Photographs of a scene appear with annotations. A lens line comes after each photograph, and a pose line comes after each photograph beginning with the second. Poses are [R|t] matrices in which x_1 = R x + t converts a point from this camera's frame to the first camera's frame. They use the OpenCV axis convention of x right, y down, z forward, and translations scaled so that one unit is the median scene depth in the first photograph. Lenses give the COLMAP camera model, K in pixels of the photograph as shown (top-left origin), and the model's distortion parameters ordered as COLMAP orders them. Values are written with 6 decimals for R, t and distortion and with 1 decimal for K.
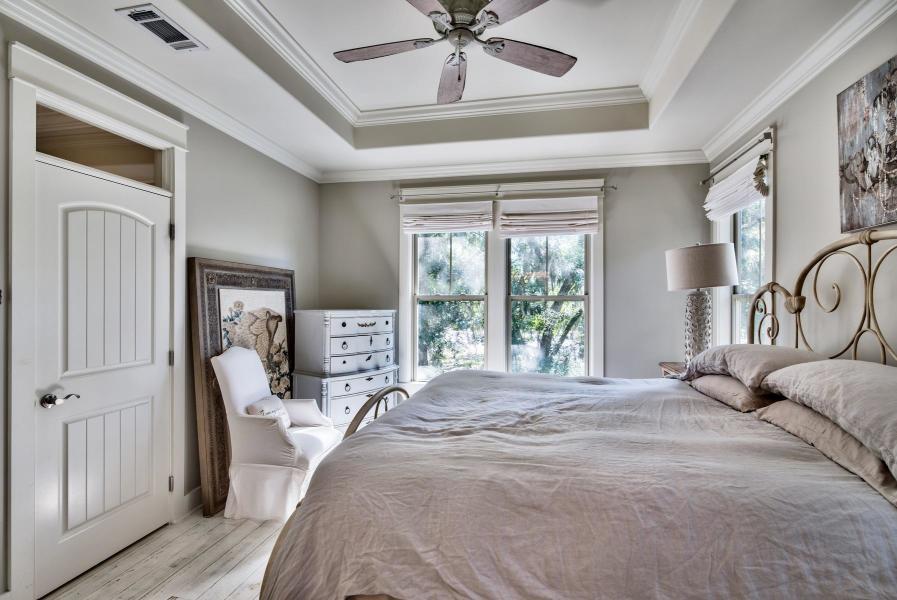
lens RADIAL K [[443.6, 0, 448.5], [0, 443.6, 300.0], [0, 0, 1]] dist [-0.001007, 0.000639]
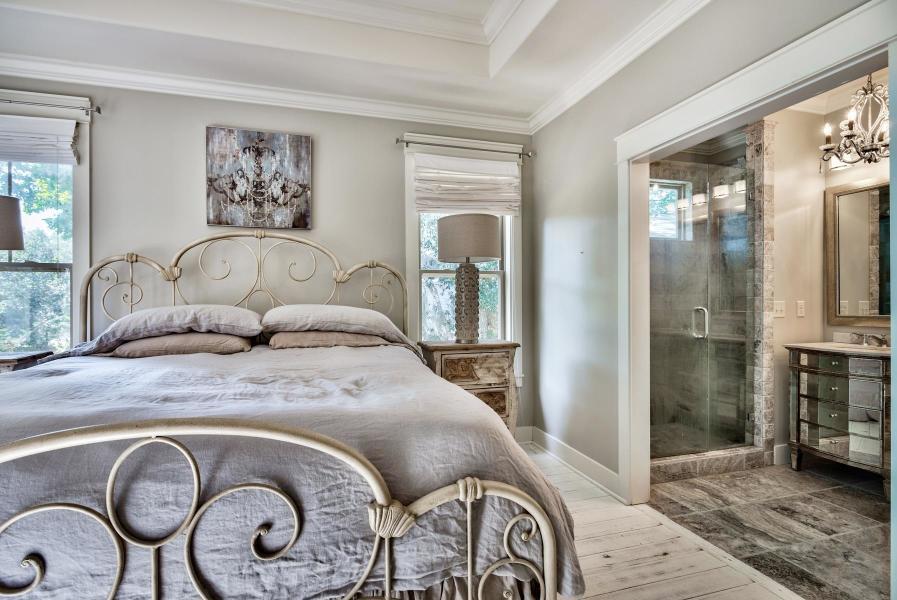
lens RADIAL K [[431.6, 0, 448.5], [0, 431.6, 300.0], [0, 0, 1]] dist [-0.000160, 0.000462]
pose [[-0.462328, -0.006280, 0.886687, -0.431846], [-0.003367, 0.999980, 0.005327, 0.050092], [-0.886703, -0.000522, -0.462340, 0.586087]]
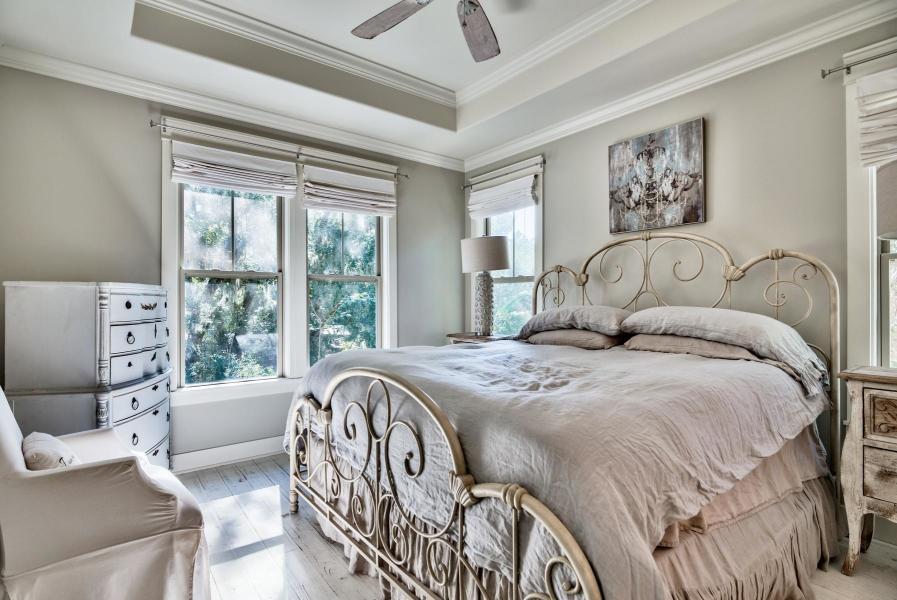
lens RADIAL K [[443.6, 0, 448.5], [0, 443.6, 300.0], [0, 0, 1]] dist [-0.001007, 0.000639]
pose [[0.650222, -0.004265, 0.759732, -0.429720], [0.003362, 0.999991, 0.002736, 0.049213], [-0.759737, 0.000775, 0.650230, 0.249511]]
